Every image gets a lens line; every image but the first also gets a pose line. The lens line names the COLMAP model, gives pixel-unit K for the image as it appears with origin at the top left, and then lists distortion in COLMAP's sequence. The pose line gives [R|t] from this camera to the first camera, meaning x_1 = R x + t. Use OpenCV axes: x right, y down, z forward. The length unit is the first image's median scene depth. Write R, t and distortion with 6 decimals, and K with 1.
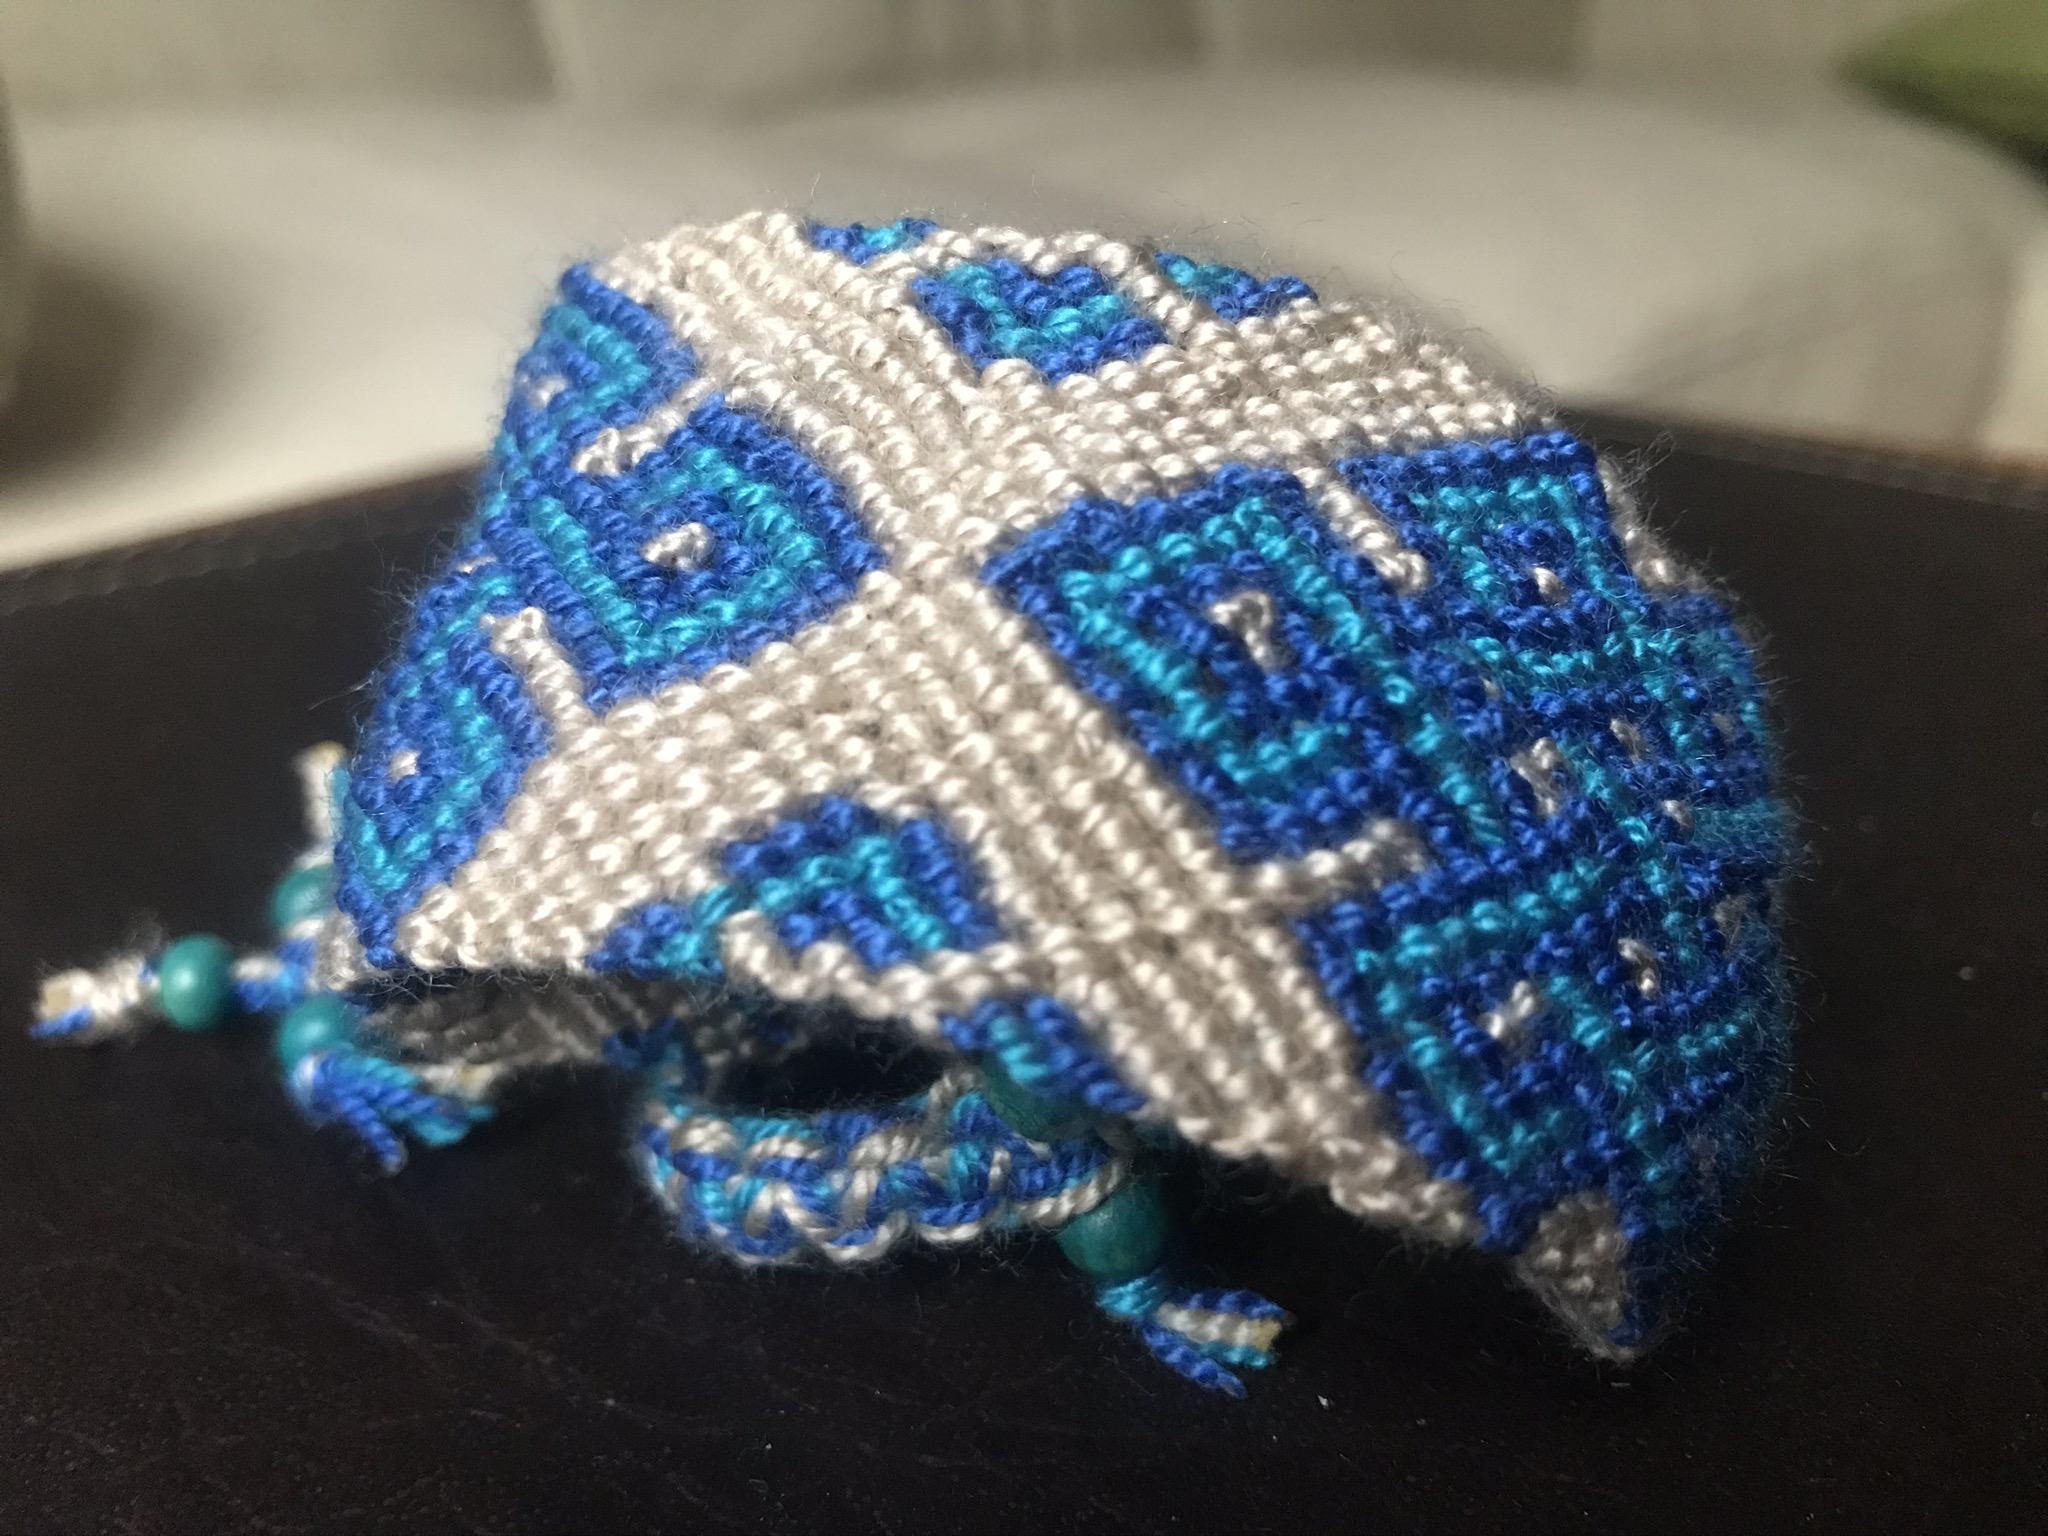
lens RADIAL K [[1602.9, 0, 1024.0], [0, 1602.9, 768.0], [0, 0, 1]] dist [0.052898, -0.002632]
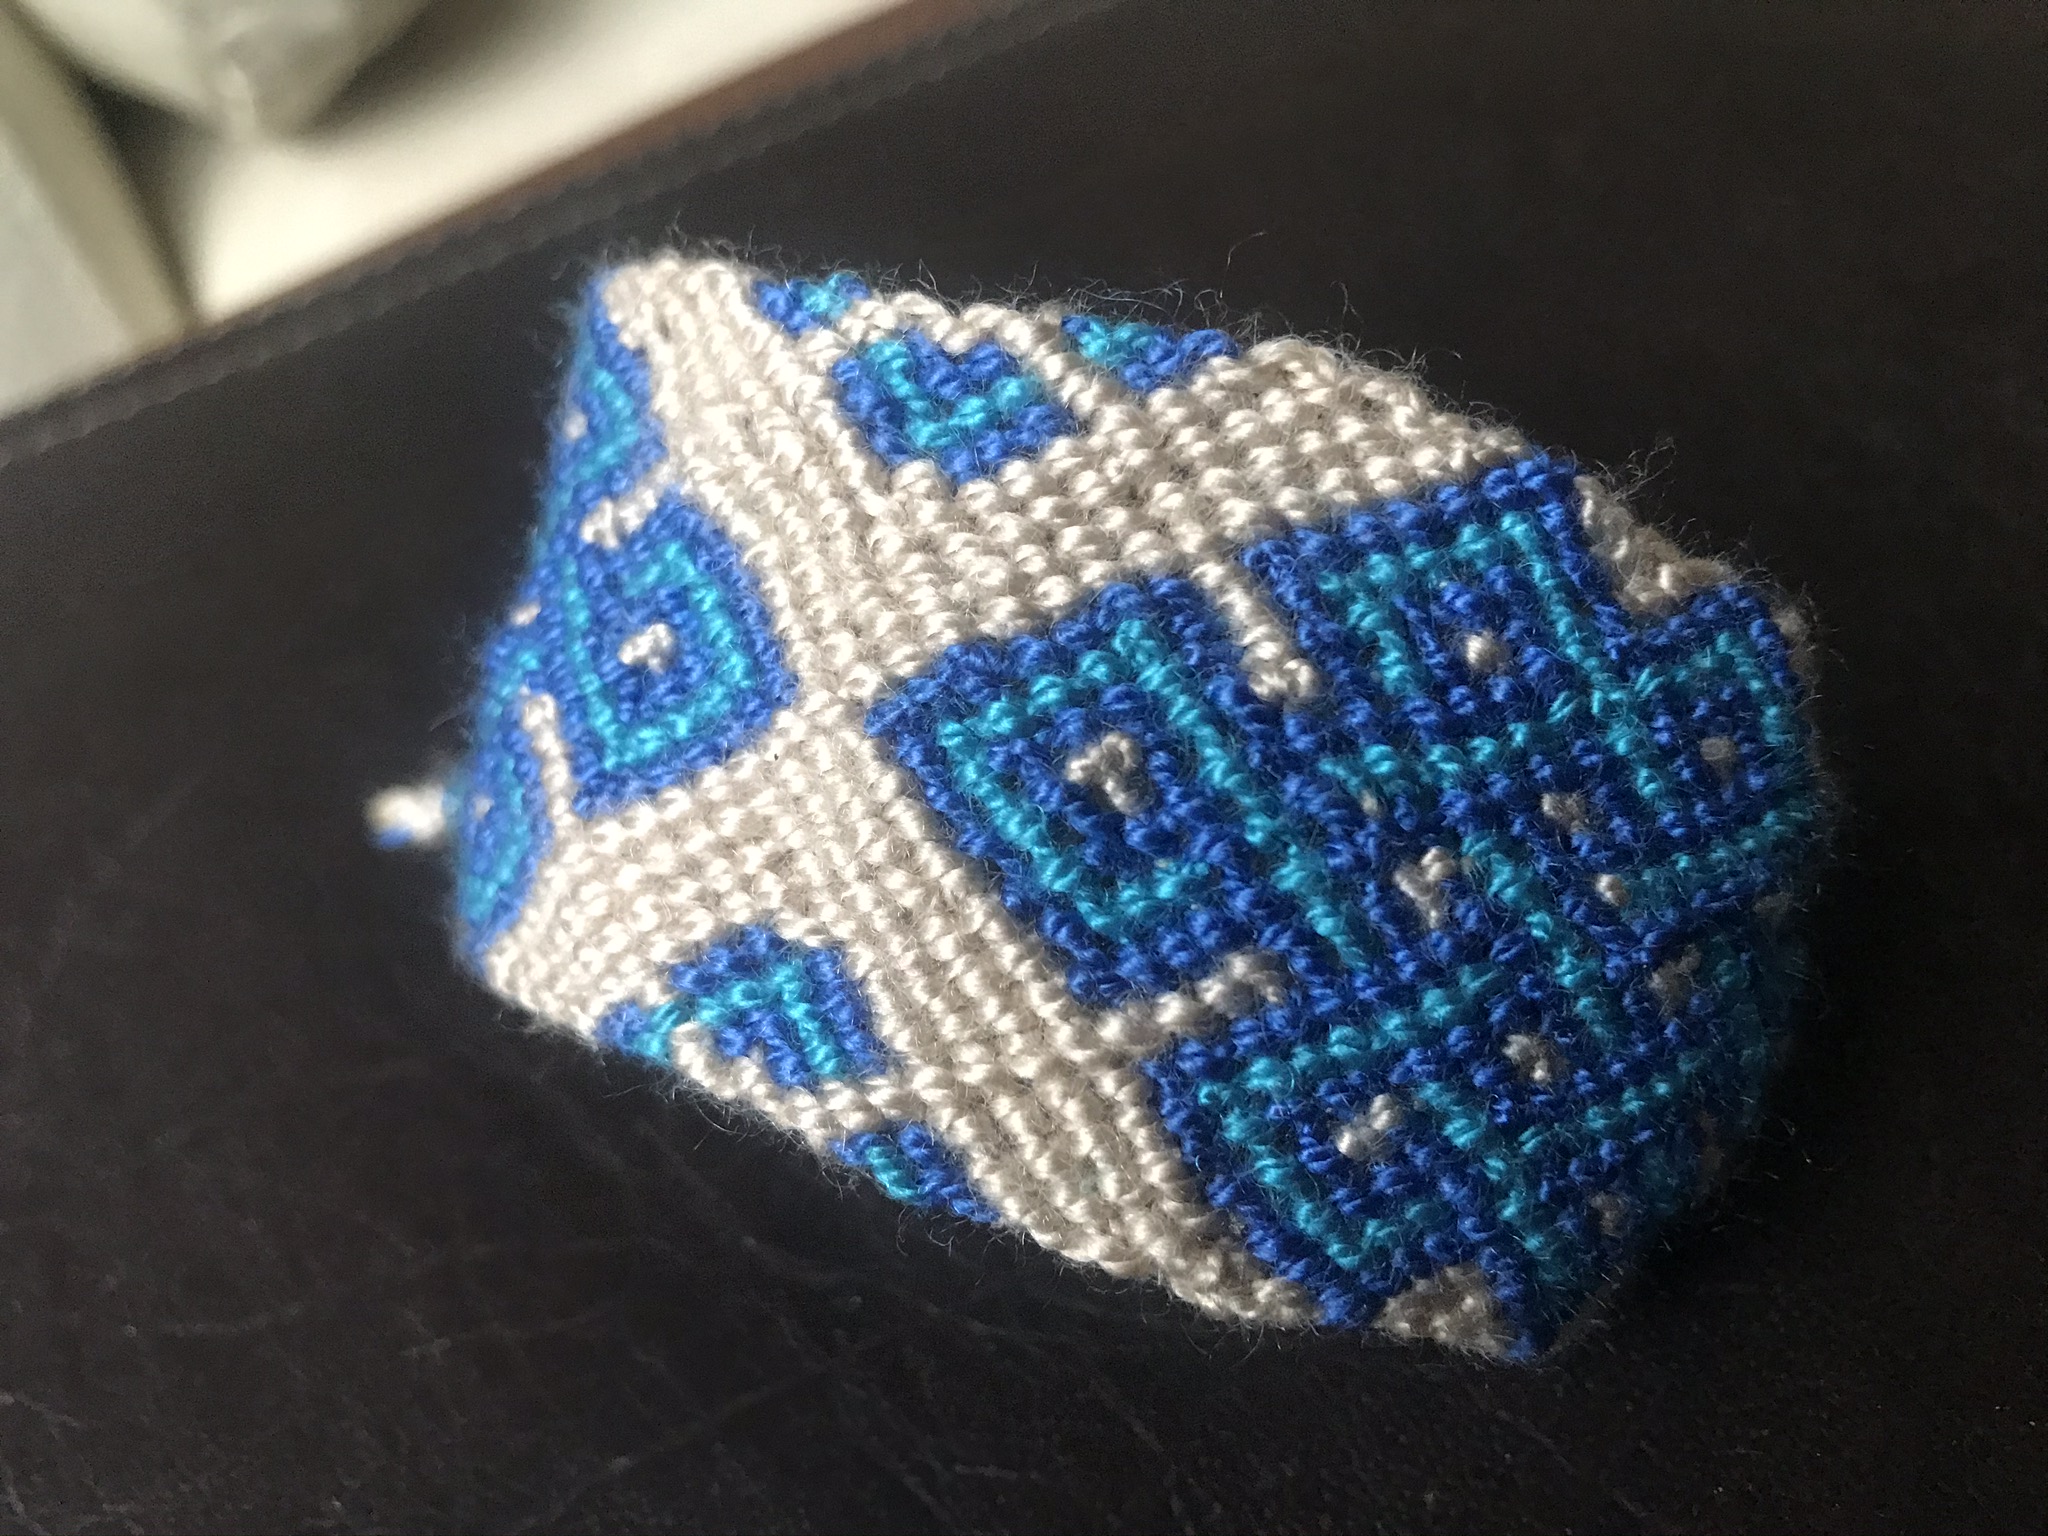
lens RADIAL K [[1602.9, 0, 1024.0], [0, 1602.9, 768.0], [0, 0, 1]] dist [0.052898, -0.002632]
pose [[0.961127, 0.007729, -0.275997, 0.371528], [0.078079, 0.951198, 0.298539, -0.404976], [0.264836, -0.308484, 0.913619, 0.036529]]
